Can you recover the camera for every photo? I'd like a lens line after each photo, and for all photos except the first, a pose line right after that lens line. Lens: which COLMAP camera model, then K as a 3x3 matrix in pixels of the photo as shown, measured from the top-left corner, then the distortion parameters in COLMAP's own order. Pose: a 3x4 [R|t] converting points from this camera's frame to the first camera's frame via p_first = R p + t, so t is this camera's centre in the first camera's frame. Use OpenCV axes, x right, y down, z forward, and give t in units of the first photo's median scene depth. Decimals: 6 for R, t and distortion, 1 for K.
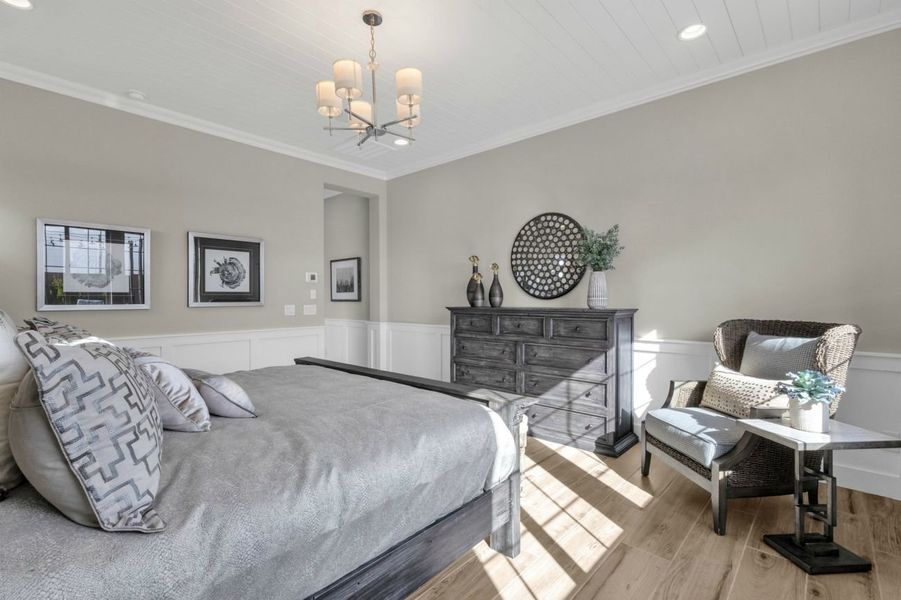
lens RADIAL K [[417.2, 0, 451.4], [0, 417.2, 299.1], [0, 0, 1]] dist [0.000952, 0.000554]
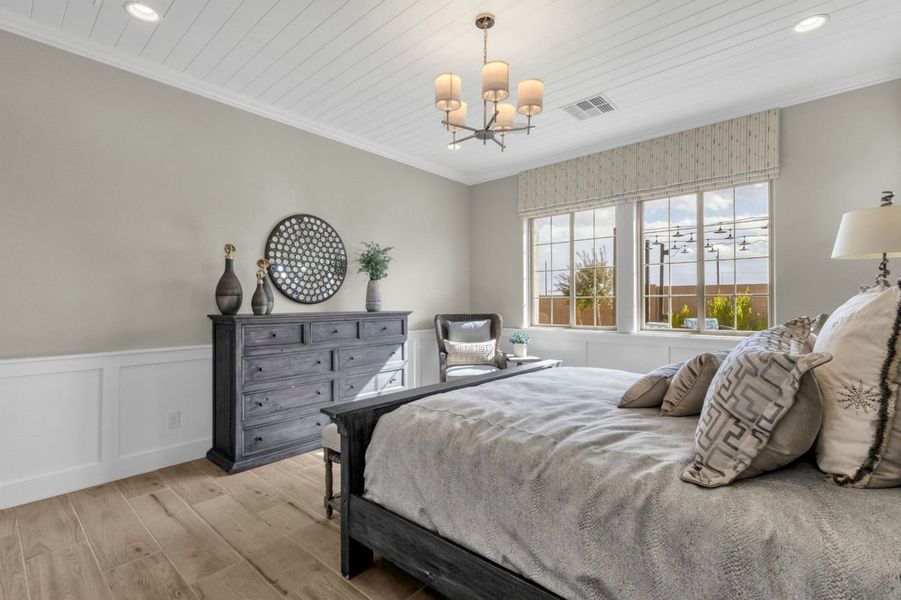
lens RADIAL K [[417.2, 0, 451.0], [0, 417.2, 300.6], [0, 0, 1]] dist [0.000952, 0.000554]
pose [[-0.016123, 0.002930, 0.999866, -0.743841], [0.003996, 0.999988, -0.002866, -0.003199], [-0.999862, 0.003949, -0.016135, 0.689871]]
